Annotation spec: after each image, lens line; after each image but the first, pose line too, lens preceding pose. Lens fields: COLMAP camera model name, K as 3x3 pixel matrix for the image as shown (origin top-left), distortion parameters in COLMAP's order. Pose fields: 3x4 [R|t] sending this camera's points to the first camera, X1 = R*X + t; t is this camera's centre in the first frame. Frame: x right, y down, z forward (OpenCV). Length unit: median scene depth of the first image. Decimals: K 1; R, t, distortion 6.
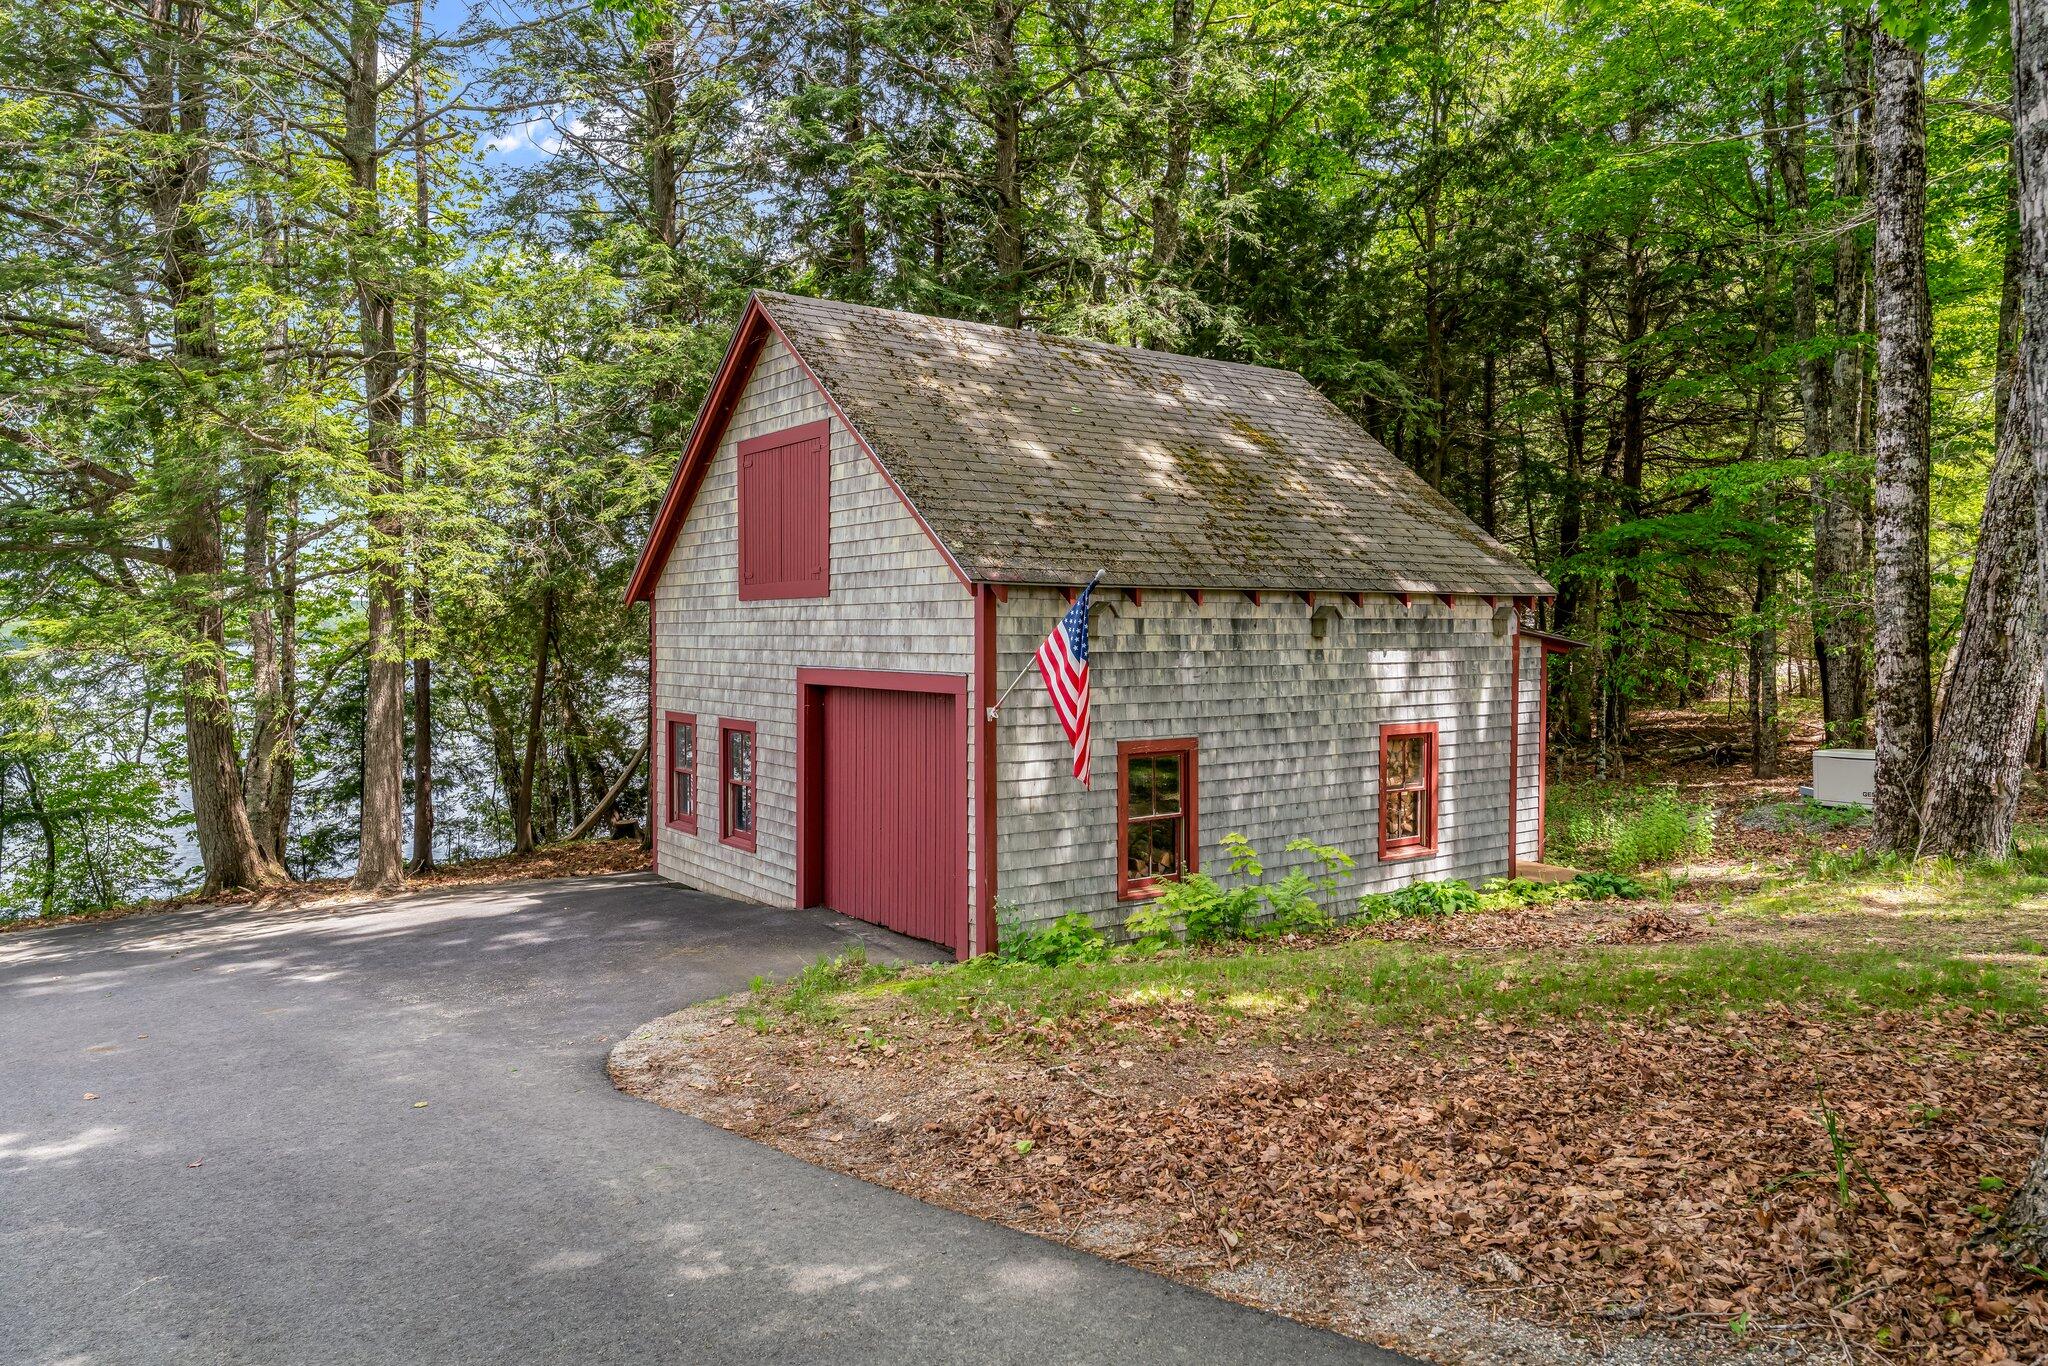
lens RADIAL K [[1404.4, 0, 1024.0], [0, 1404.4, 683.0], [0, 0, 1]] dist [-0.000357, -0.000269]
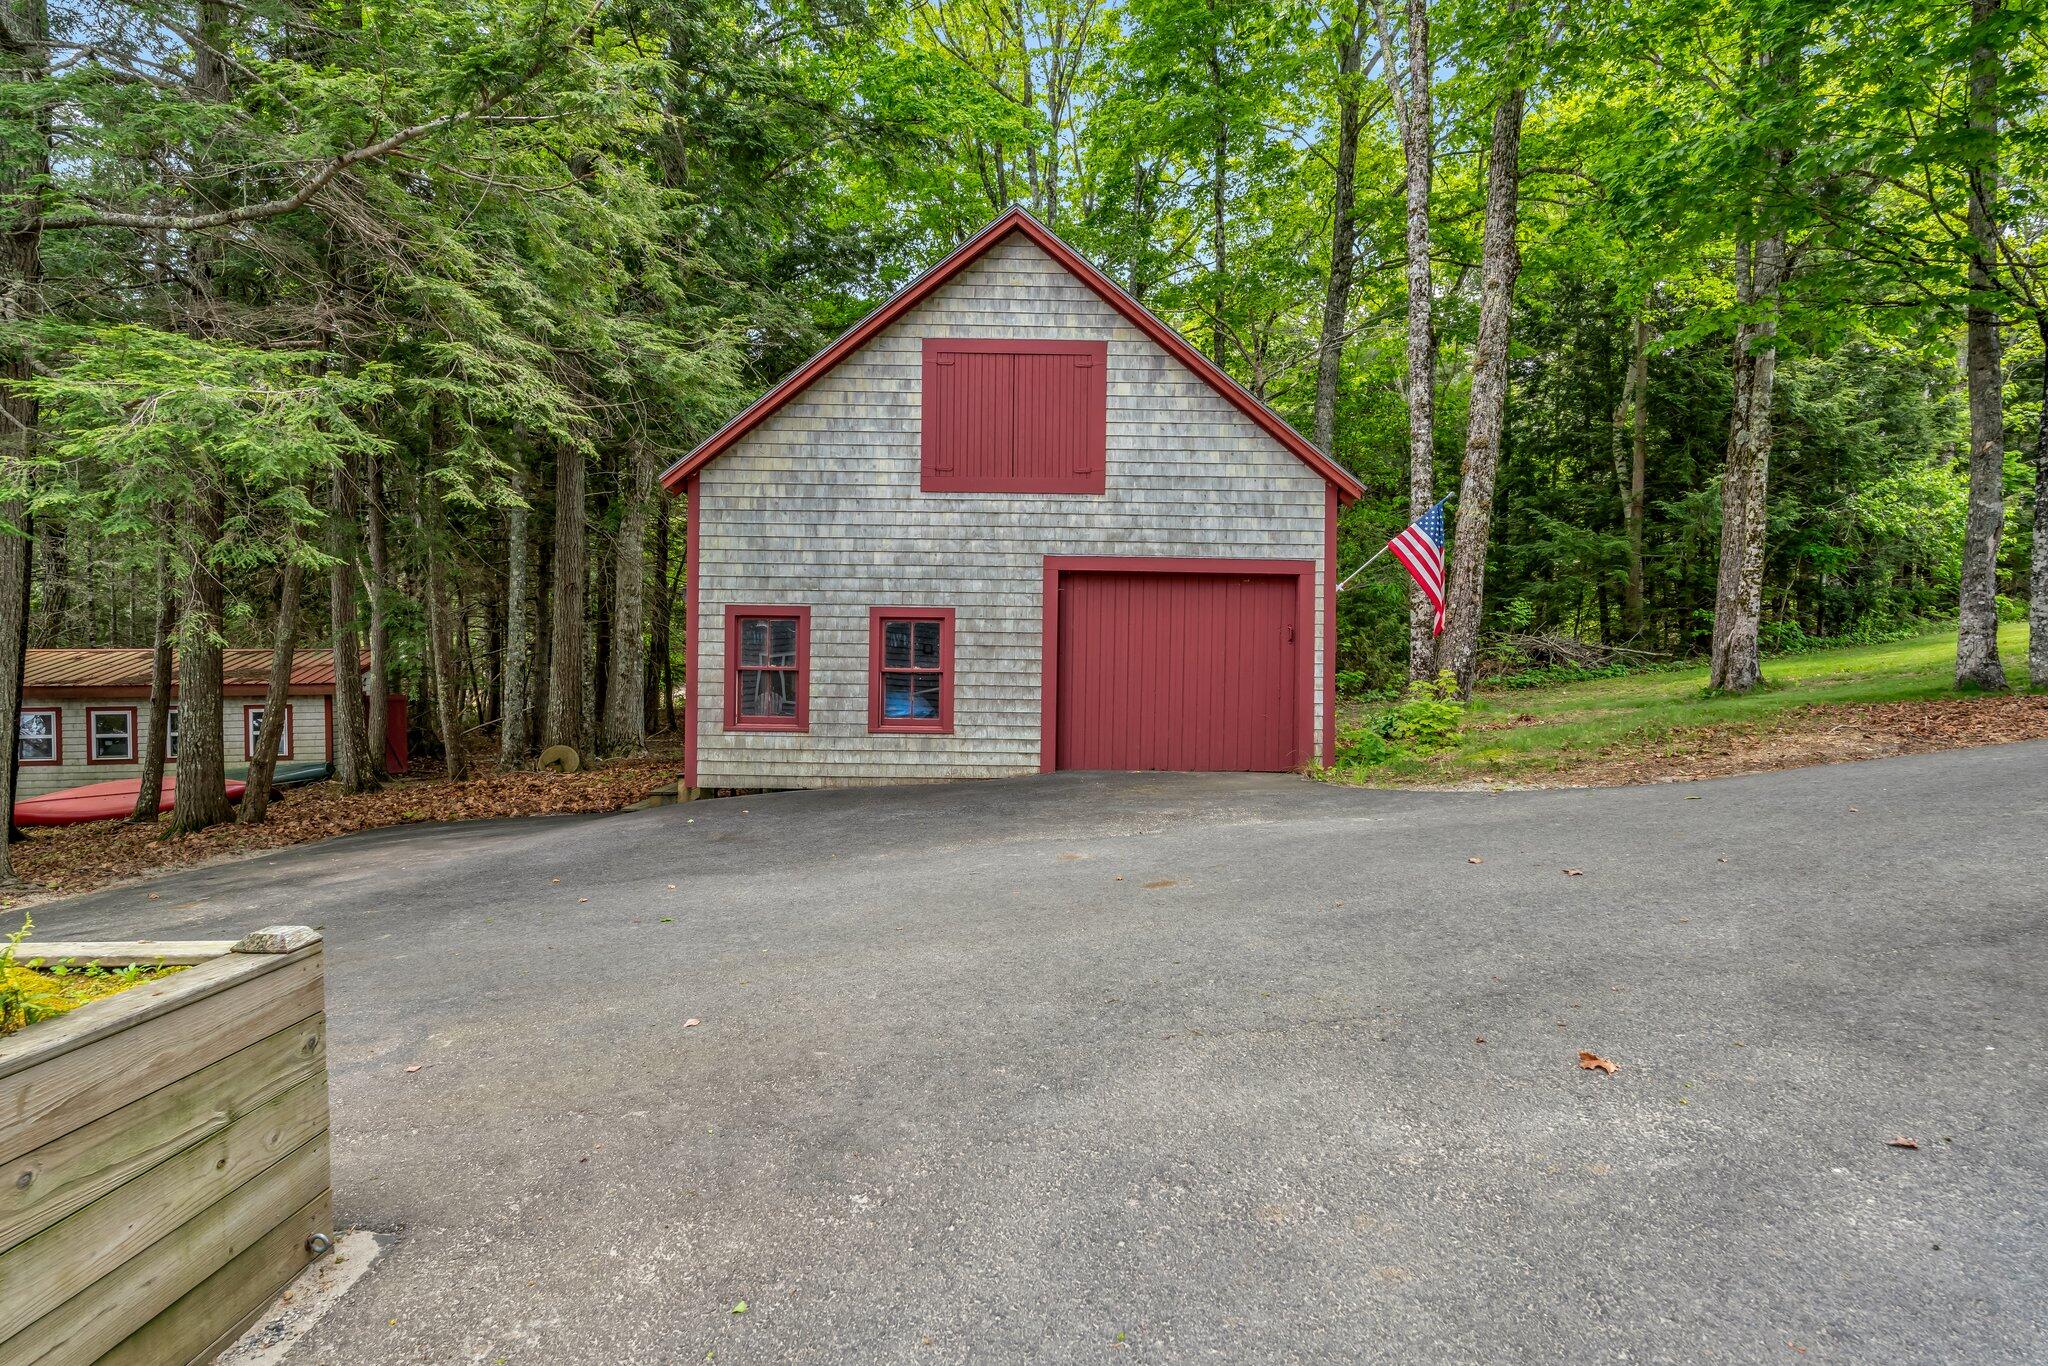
lens RADIAL K [[1180.8, 0, 1022.3], [0, 1180.8, 710.2], [0, 0, 1]] dist [0.000240, 0.000028]
pose [[0.554884, -0.001458, 0.831926, -0.979798], [0.019132, 0.999756, -0.011009, 0.125332], [-0.831707, 0.022025, 0.554777, 0.514696]]
